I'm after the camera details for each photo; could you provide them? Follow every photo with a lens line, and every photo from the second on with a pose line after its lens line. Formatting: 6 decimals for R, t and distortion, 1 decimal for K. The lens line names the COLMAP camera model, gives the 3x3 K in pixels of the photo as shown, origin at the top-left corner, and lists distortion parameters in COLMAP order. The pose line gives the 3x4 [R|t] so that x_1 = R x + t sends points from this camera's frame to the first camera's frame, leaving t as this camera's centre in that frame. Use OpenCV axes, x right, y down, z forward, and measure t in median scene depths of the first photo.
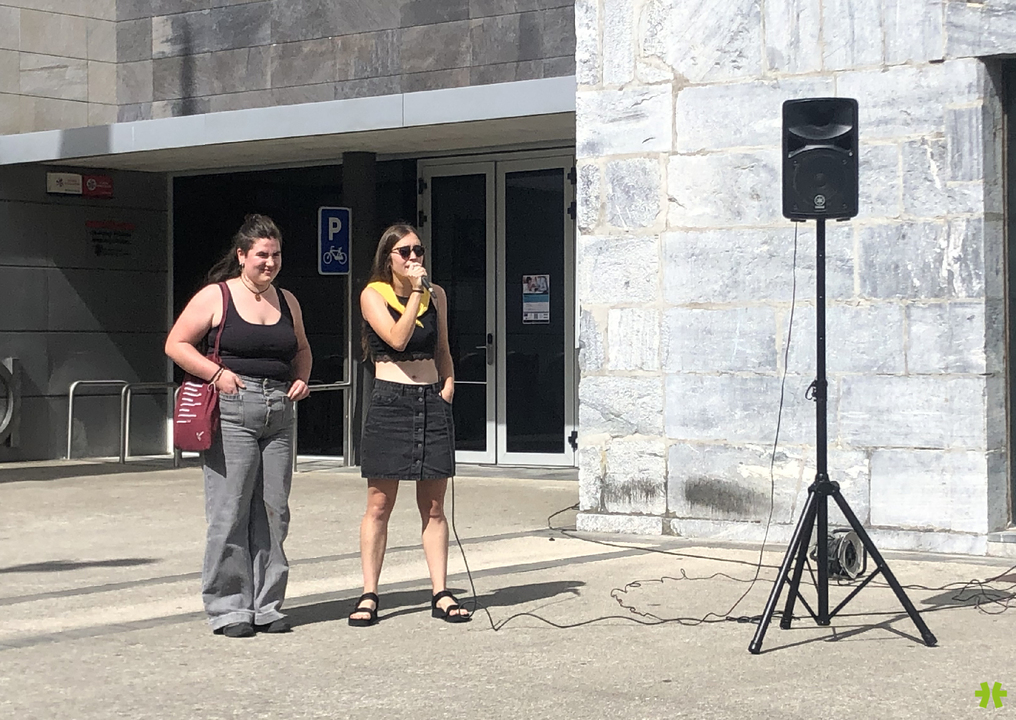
lens RADIAL K [[2241.6, 0, 544.5], [0, 2241.6, 317.9], [0, 0, 1]] dist [0.150730, 0.000000]
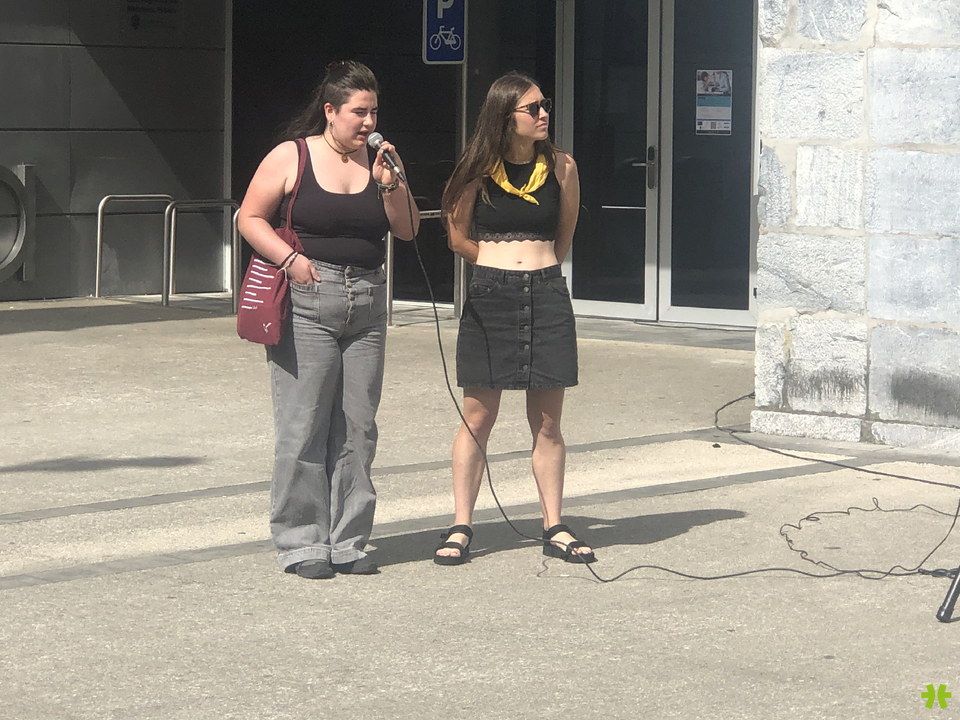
lens RADIAL K [[3193.6, 0, 473.8], [0, 3193.6, 361.3], [0, 0, 1]] dist [-0.143949, 0.000000]
pose [[0.996142, 0.021078, -0.085182, 0.013175], [-0.012971, 0.995427, 0.094636, -0.033198], [0.086787, -0.093166, 0.991861, -0.094098]]
